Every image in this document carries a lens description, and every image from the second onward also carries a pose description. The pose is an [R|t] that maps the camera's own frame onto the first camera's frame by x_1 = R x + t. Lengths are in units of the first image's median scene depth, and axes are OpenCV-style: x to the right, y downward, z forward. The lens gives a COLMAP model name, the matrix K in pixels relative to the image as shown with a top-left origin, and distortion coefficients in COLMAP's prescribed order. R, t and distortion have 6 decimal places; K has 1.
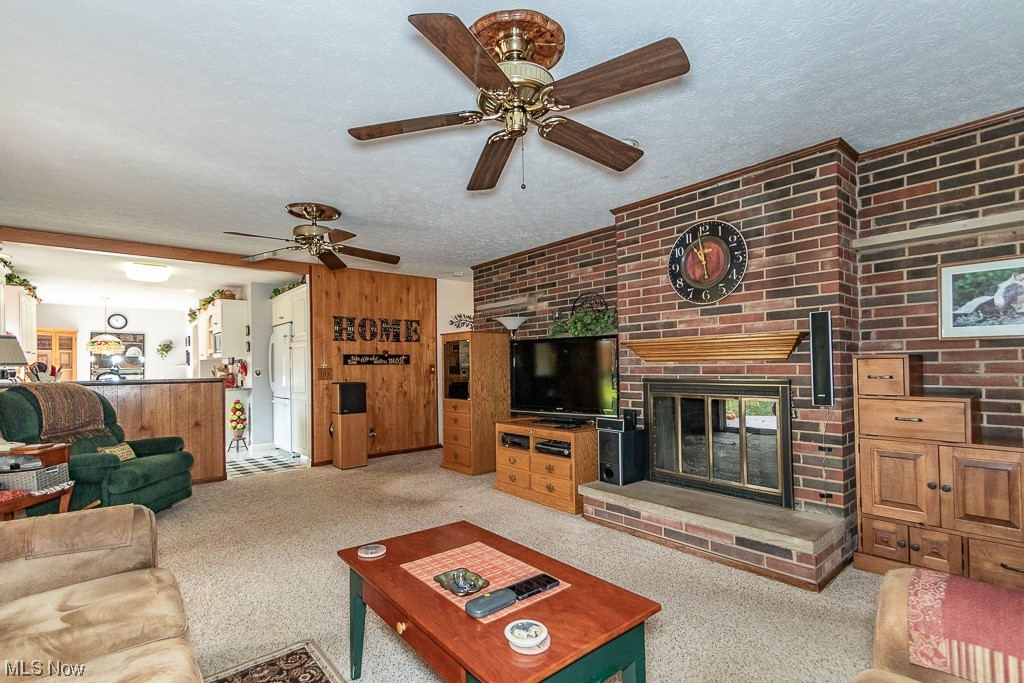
lens RADIAL K [[475.1, 0, 503.9], [0, 475.1, 362.7], [0, 0, 1]] dist [0.008828, -0.005379]
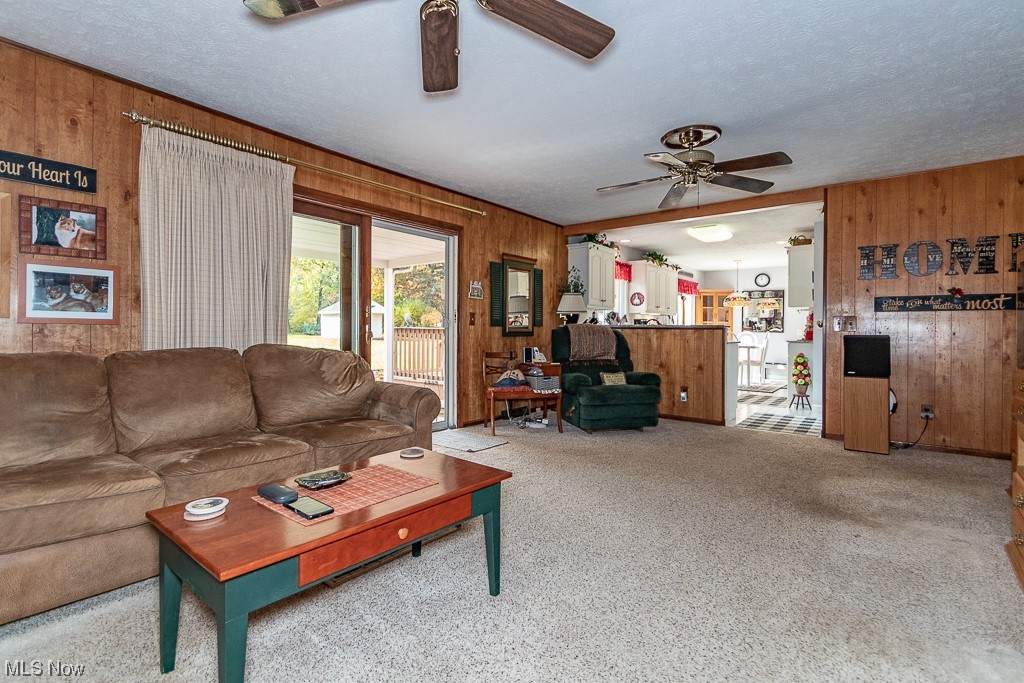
lens RADIAL K [[475.1, 0, 510.6], [0, 475.1, 338.9], [0, 0, 1]] dist [0.008828, -0.005379]
pose [[0.205355, 0.036350, -0.978012, 0.449697], [-0.004085, 0.999333, 0.036285, 0.037384], [0.978679, -0.003456, 0.205367, 0.501313]]
